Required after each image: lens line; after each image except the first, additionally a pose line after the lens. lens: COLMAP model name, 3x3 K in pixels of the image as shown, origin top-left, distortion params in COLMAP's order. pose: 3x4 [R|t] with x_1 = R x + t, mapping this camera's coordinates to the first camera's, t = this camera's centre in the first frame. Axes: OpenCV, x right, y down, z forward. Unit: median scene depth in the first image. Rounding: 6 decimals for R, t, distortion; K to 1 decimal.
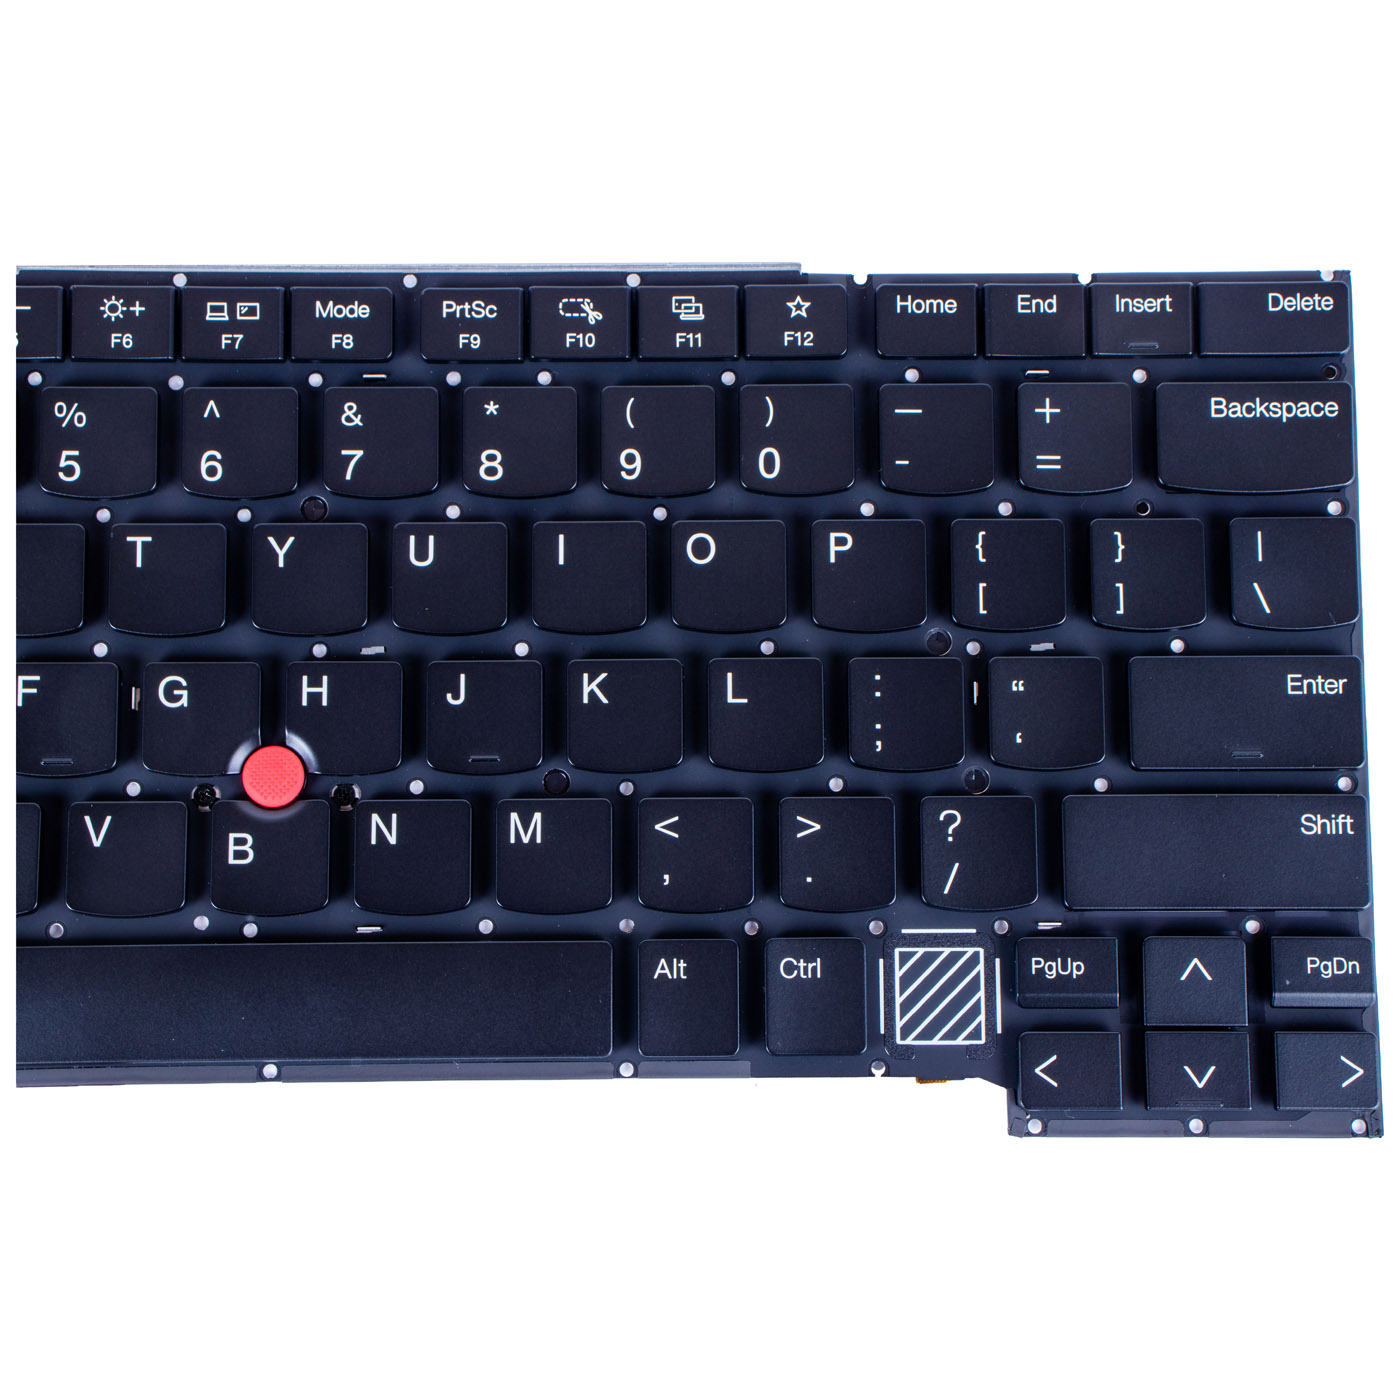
lens RADIAL K [[2729.4, 0, 720.5], [0, 2729.4, 734.7], [0, 0, 1]] dist [0.137213, 0.000000]
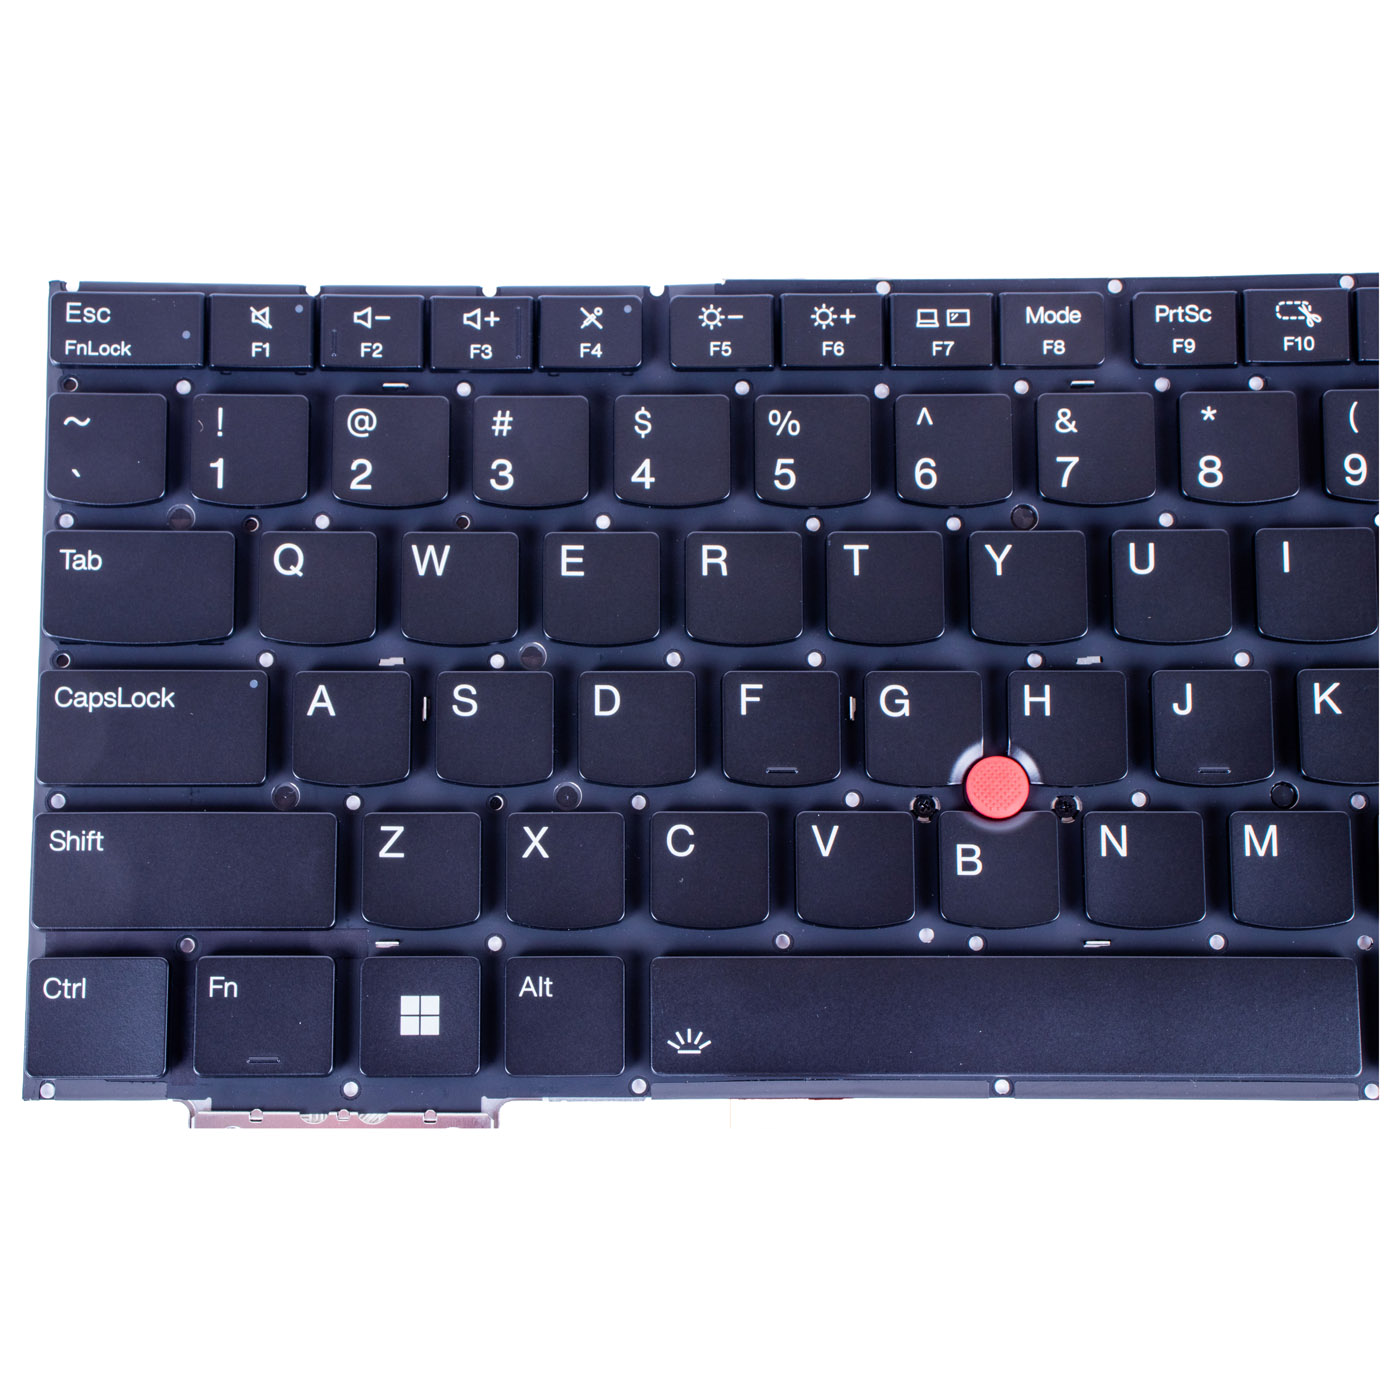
lens RADIAL K [[2763.6, 0, 692.1], [0, 2763.6, 702.2], [0, 0, 1]] dist [0.159263, 0.000000]
pose [[0.999879, 0.003143, -0.015243, -0.254410], [-0.003397, 0.999855, -0.016682, 0.001682], [0.015189, 0.016732, 0.999745, -0.000262]]
